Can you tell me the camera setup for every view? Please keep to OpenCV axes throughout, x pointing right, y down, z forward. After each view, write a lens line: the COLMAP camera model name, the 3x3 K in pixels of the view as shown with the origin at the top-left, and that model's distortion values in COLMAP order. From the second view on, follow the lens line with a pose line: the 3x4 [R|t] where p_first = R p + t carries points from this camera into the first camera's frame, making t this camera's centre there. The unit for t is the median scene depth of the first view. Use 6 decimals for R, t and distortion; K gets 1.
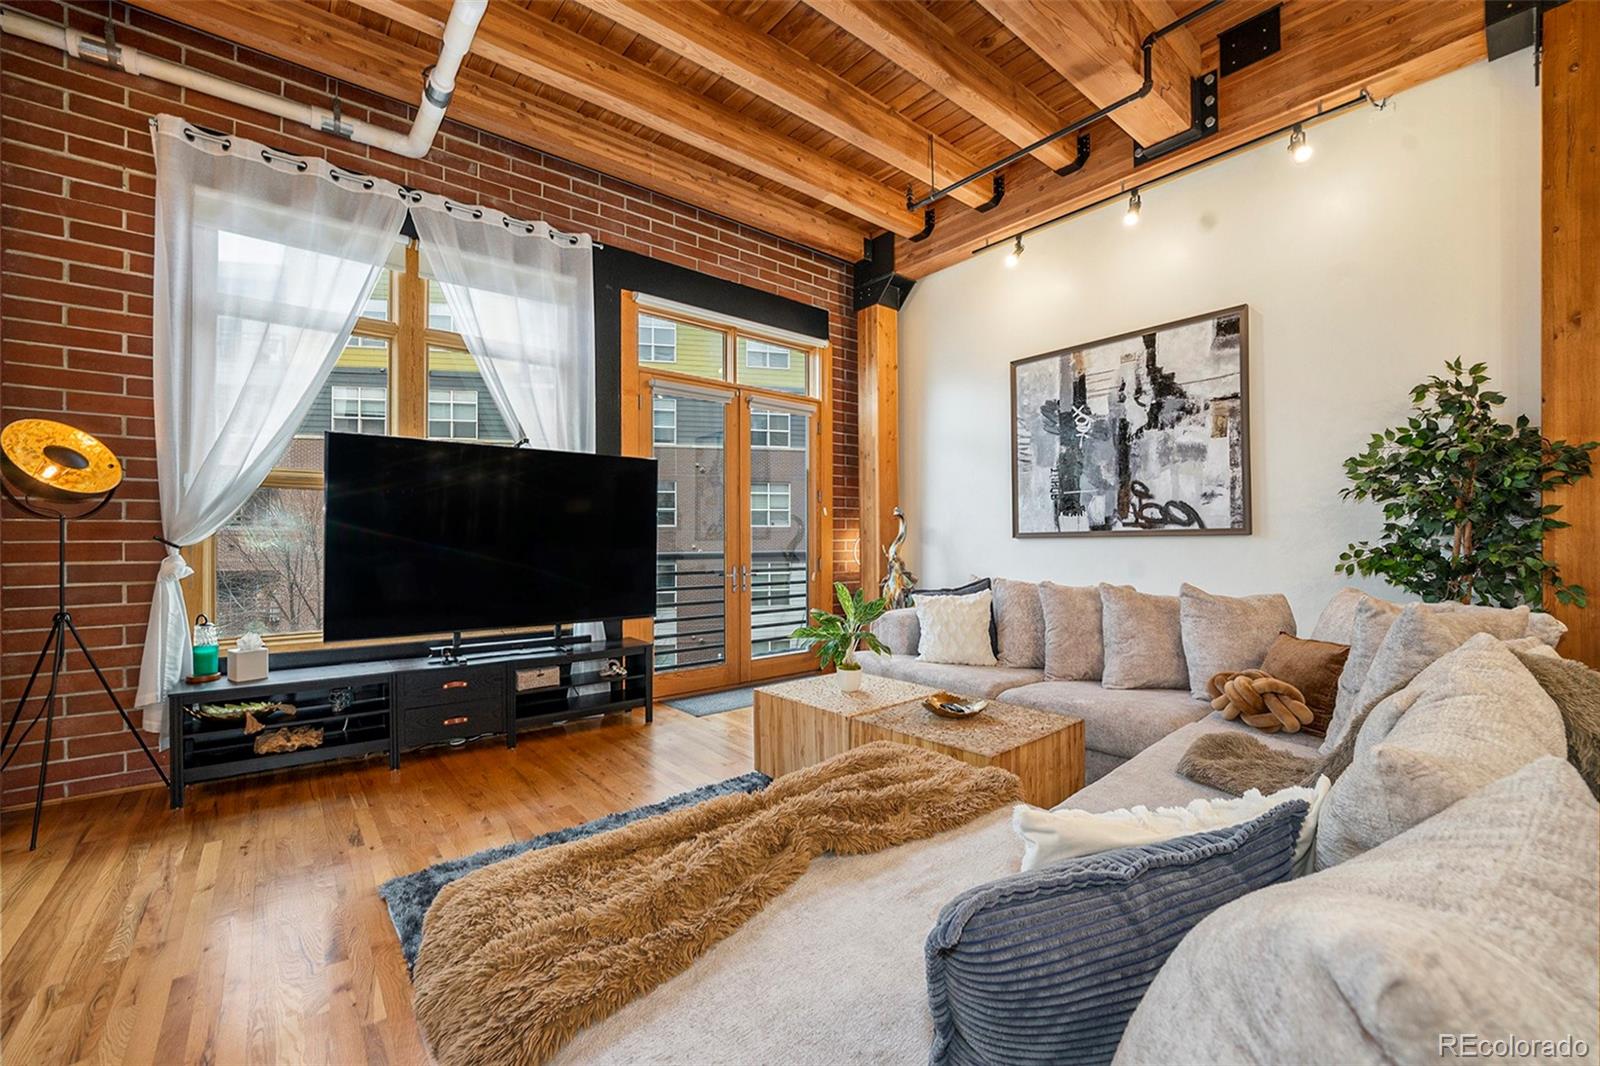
lens RADIAL K [[667.1, 0, 796.7], [0, 667.1, 539.7], [0, 0, 1]] dist [-0.023081, -0.000296]
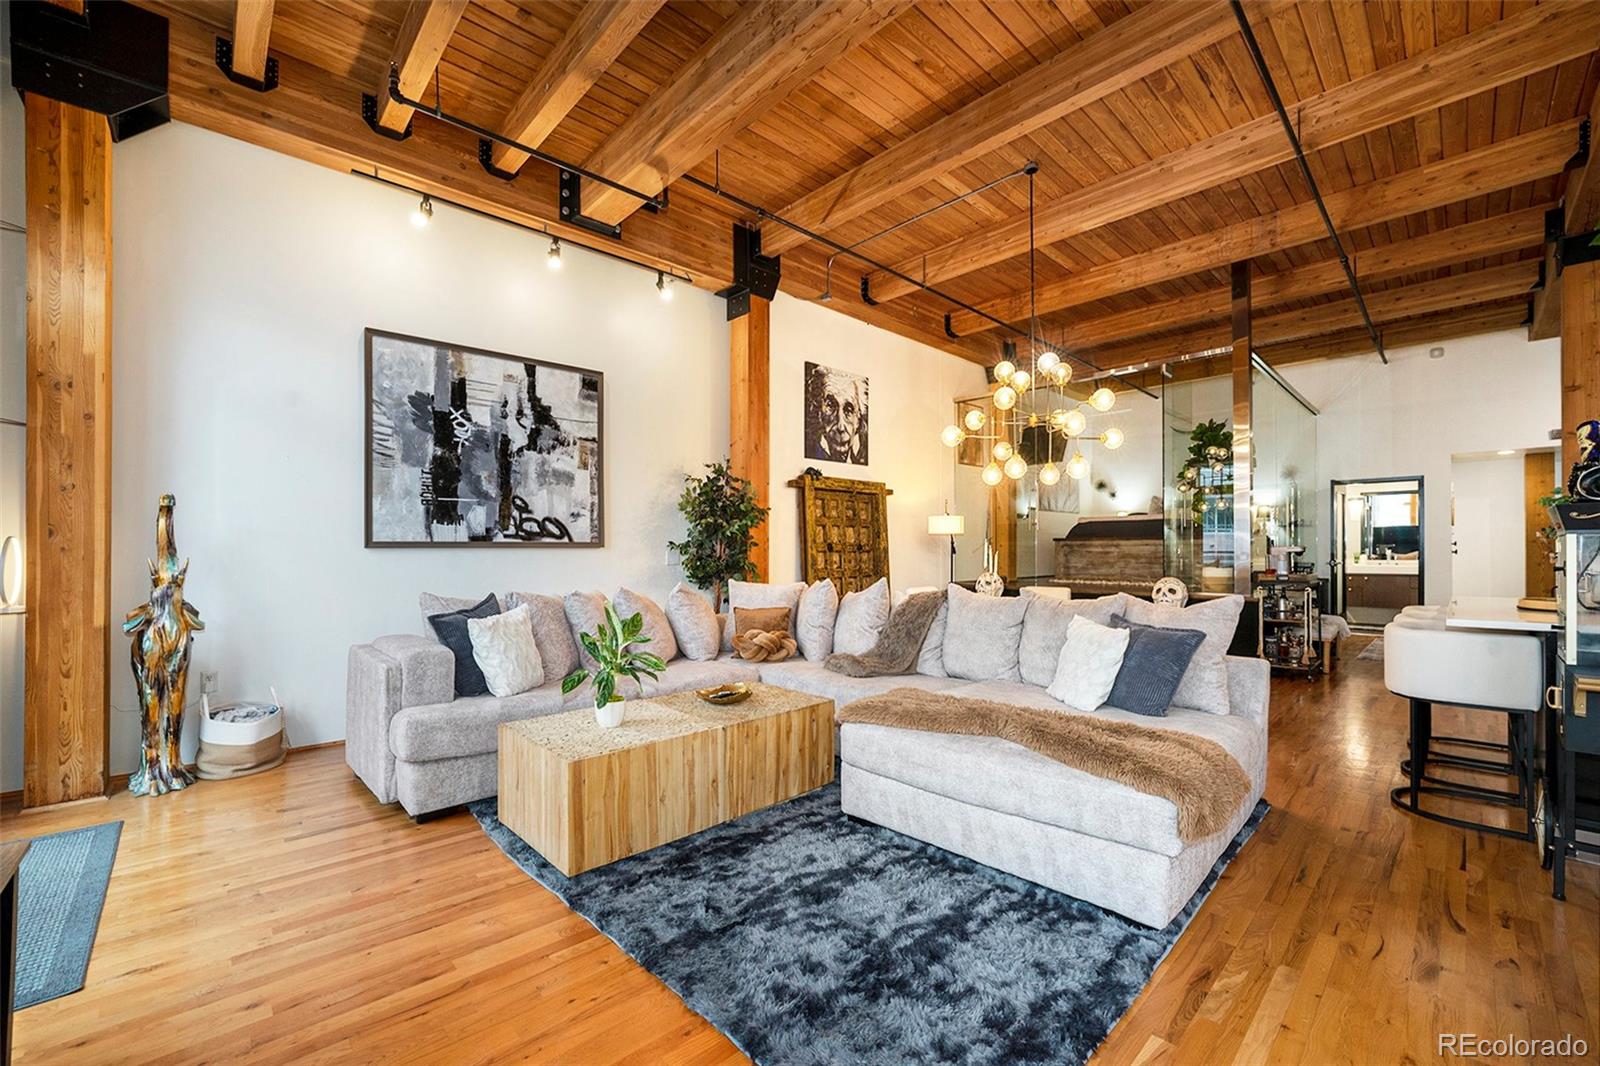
lens RADIAL K [[667.1, 0, 789.5], [0, 667.1, 541.3], [0, 0, 1]] dist [-0.023081, -0.000296]
pose [[-0.071662, 0.017298, 0.997279, -0.650564], [-0.006650, 0.999819, -0.017820, 0.001241], [-0.997407, -0.007909, -0.071534, 0.705143]]
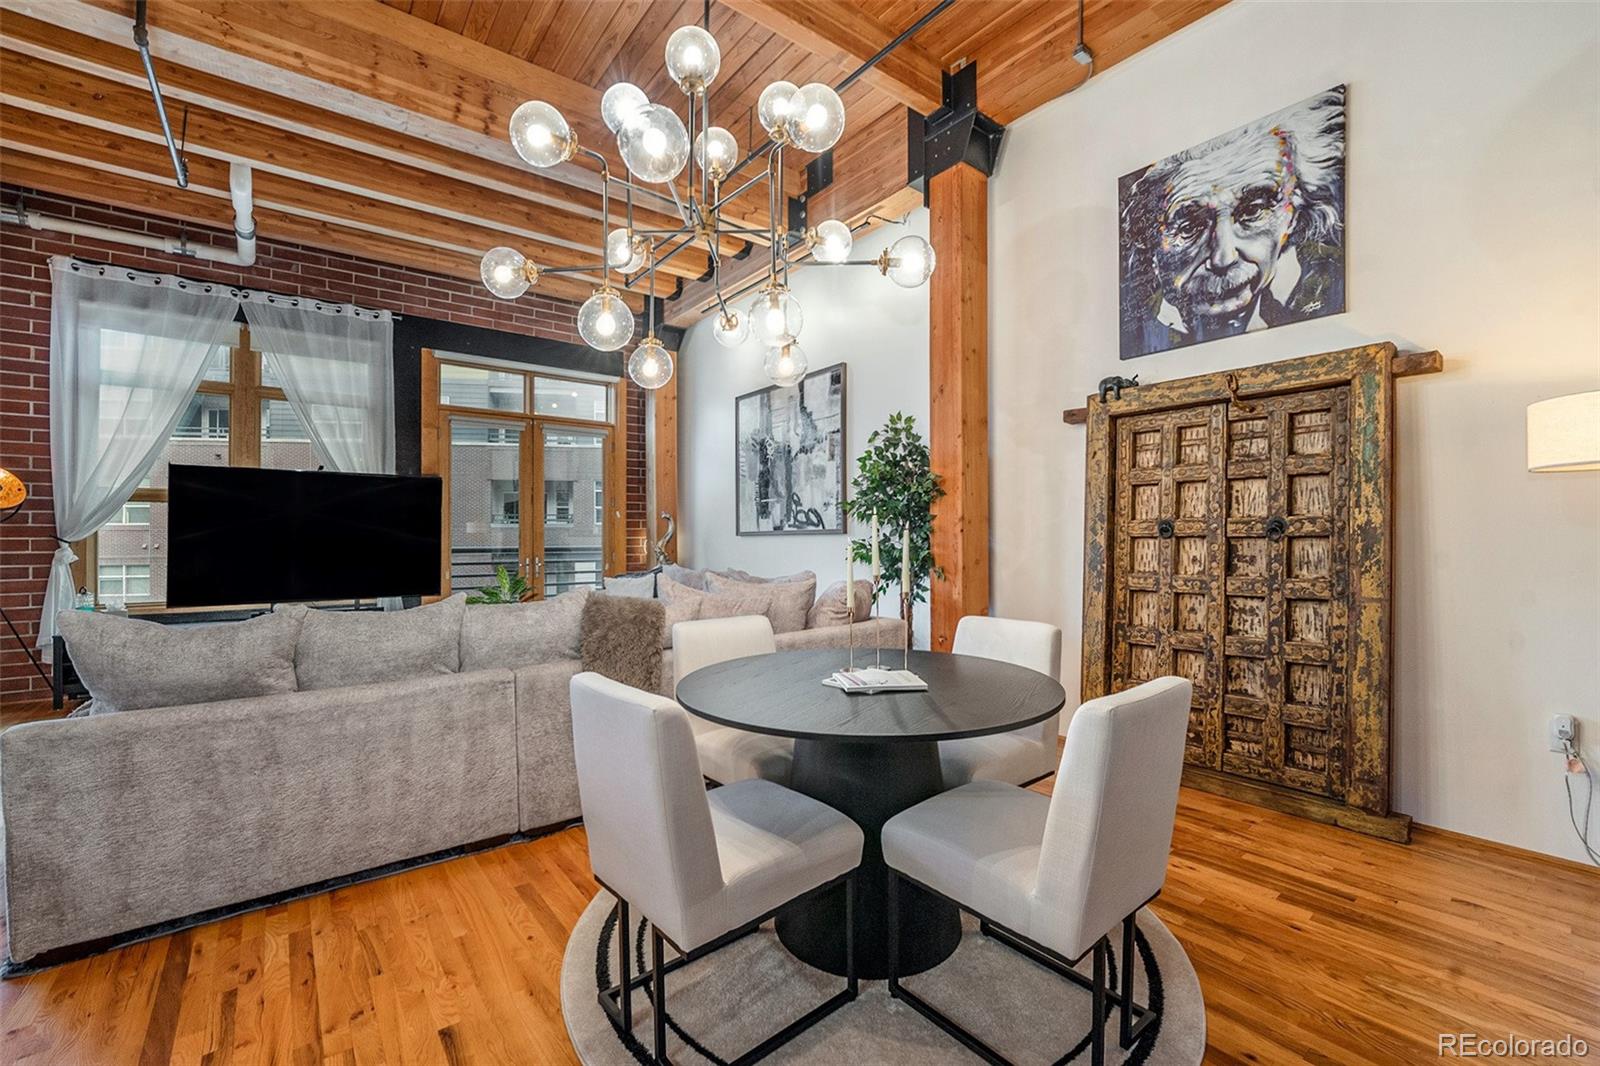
lens RADIAL K [[667.1, 0, 796.3], [0, 667.1, 532.6], [0, 0, 1]] dist [-0.023081, -0.000296]
pose [[0.999606, 0.000886, -0.028055, 0.612033], [-0.000990, 0.999993, -0.003694, -0.005355], [0.028052, 0.003720, 0.999600, -0.350618]]
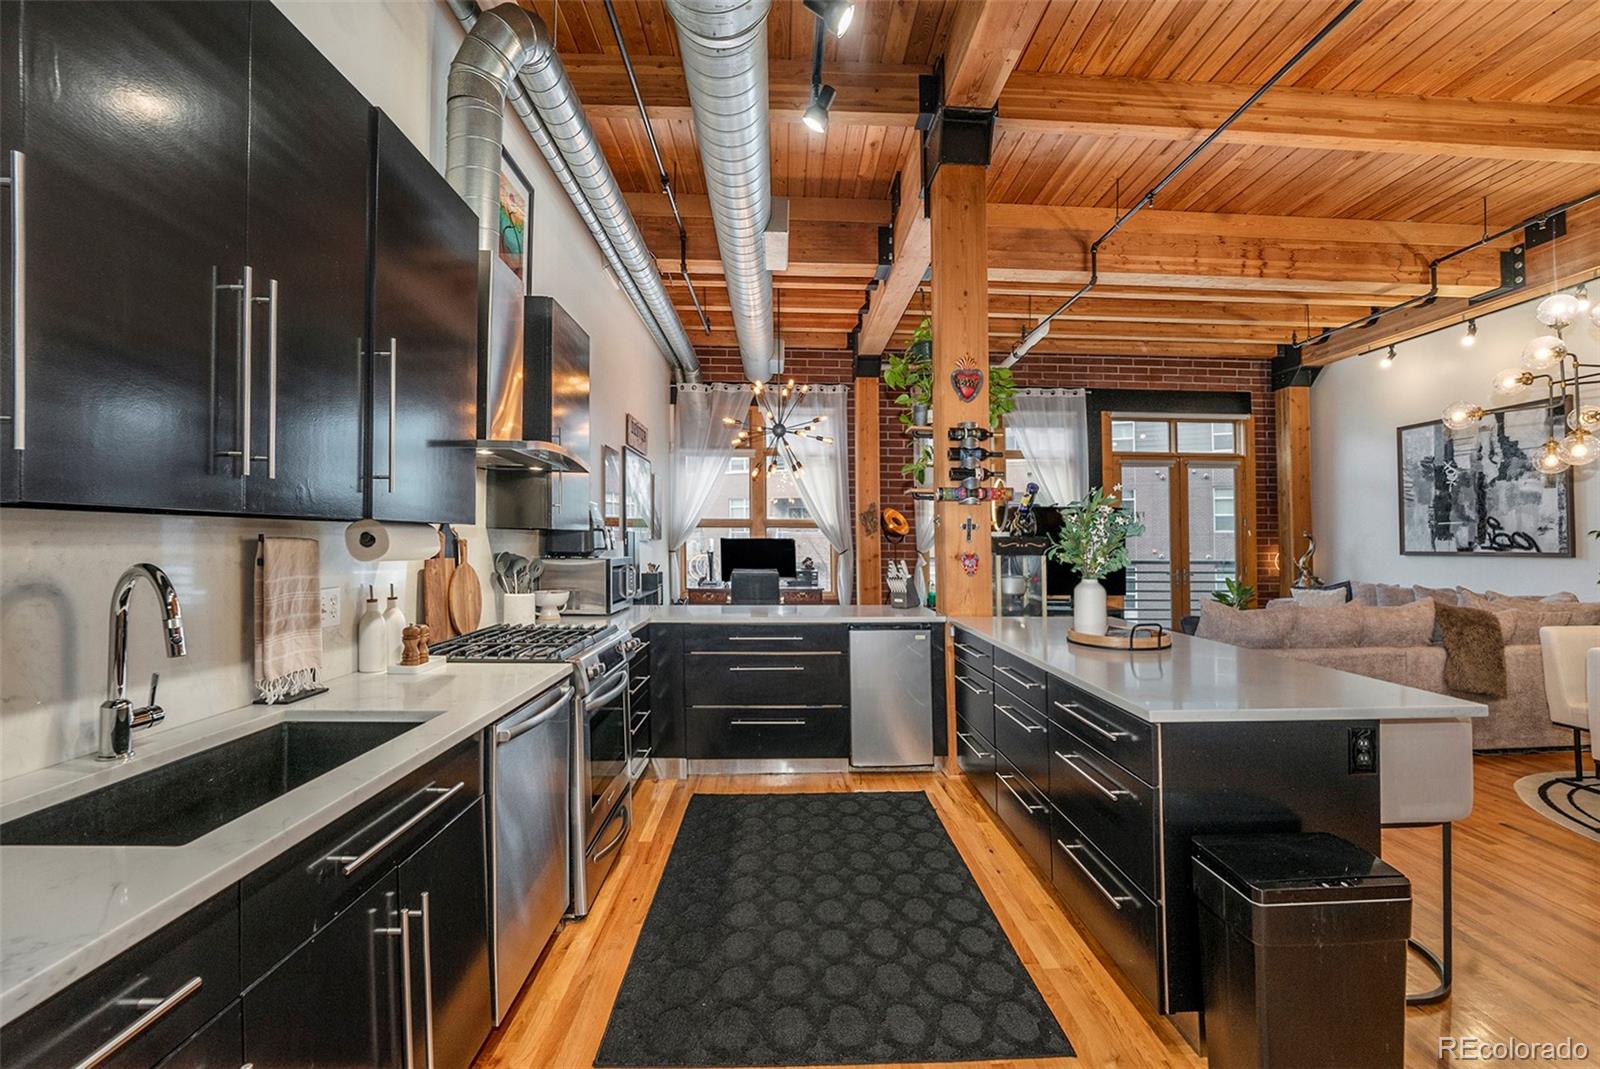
lens RADIAL K [[667.1, 0, 806.7], [0, 667.1, 524.3], [0, 0, 1]] dist [-0.023081, -0.000296]
pose [[0.799651, -0.003941, -0.600451, 0.201384], [-0.009725, 0.999762, -0.019513, -0.035700], [0.600386, 0.021443, 0.799423, -1.057560]]
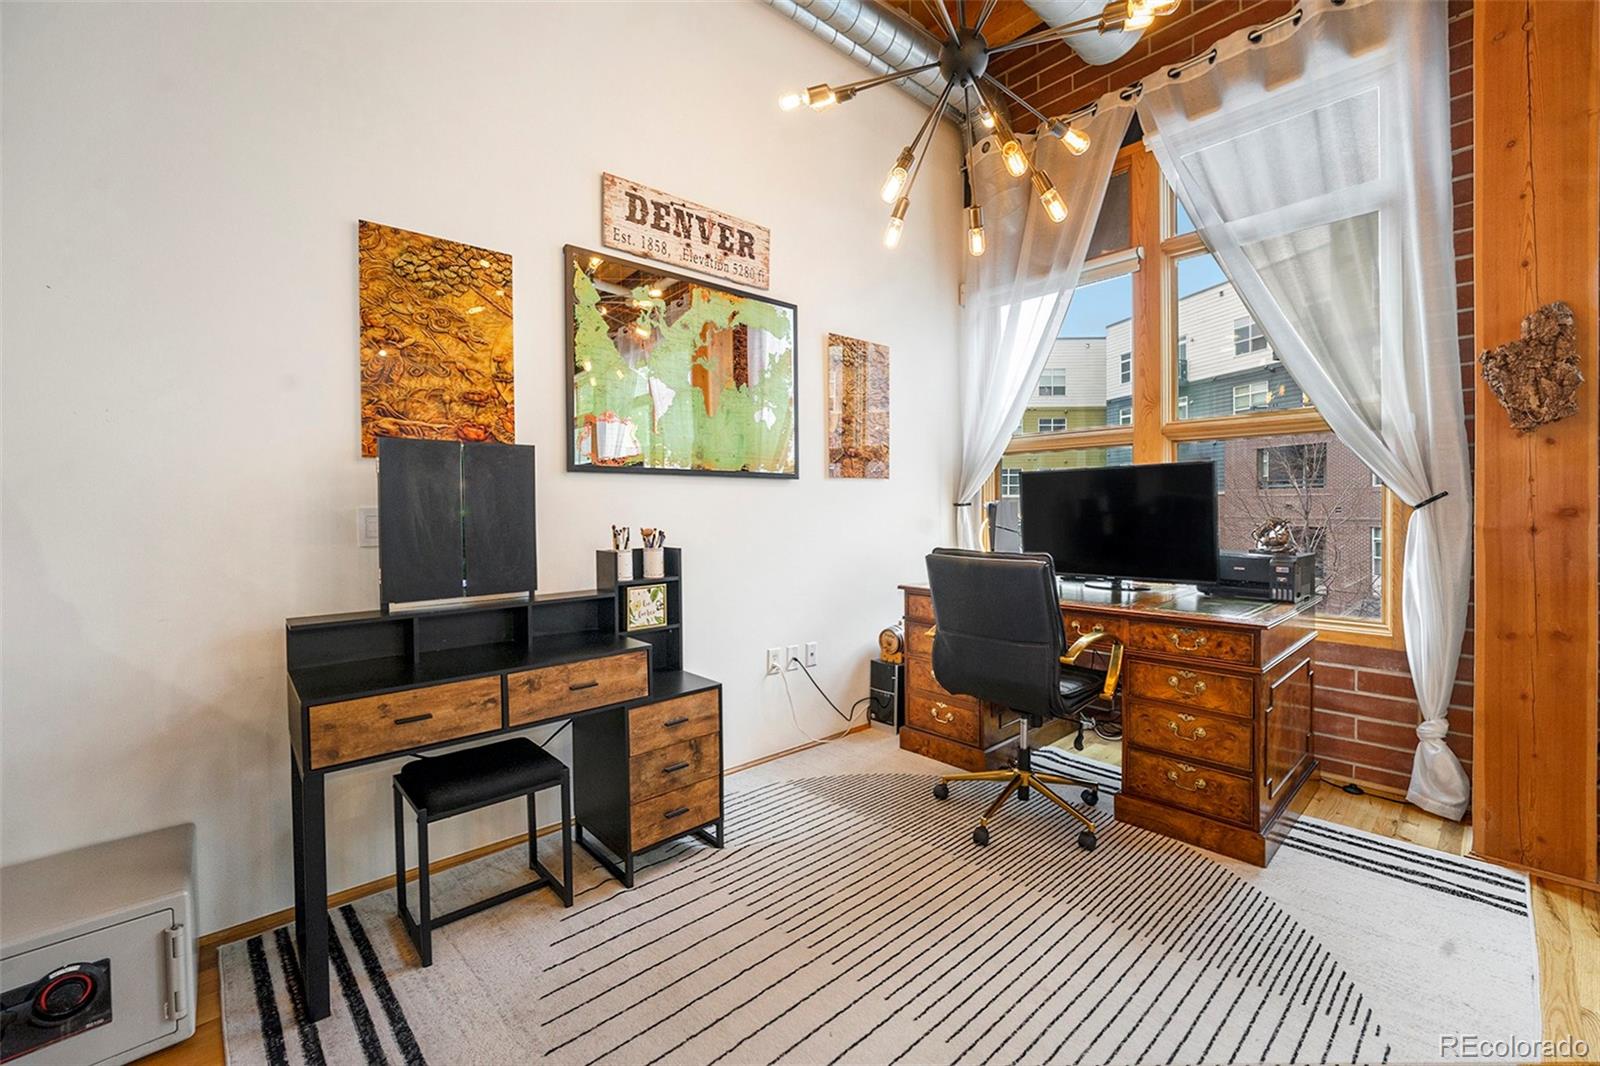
lens RADIAL K [[667.1, 0, 793.9], [0, 667.1, 516.5], [0, 0, 1]] dist [-0.023081, -0.000296]
pose [[0.042224, 0.021415, -0.998879, -0.364827], [0.006847, 0.999741, 0.021723, 0.005188], [0.999085, -0.007757, 0.042066, 0.025487]]
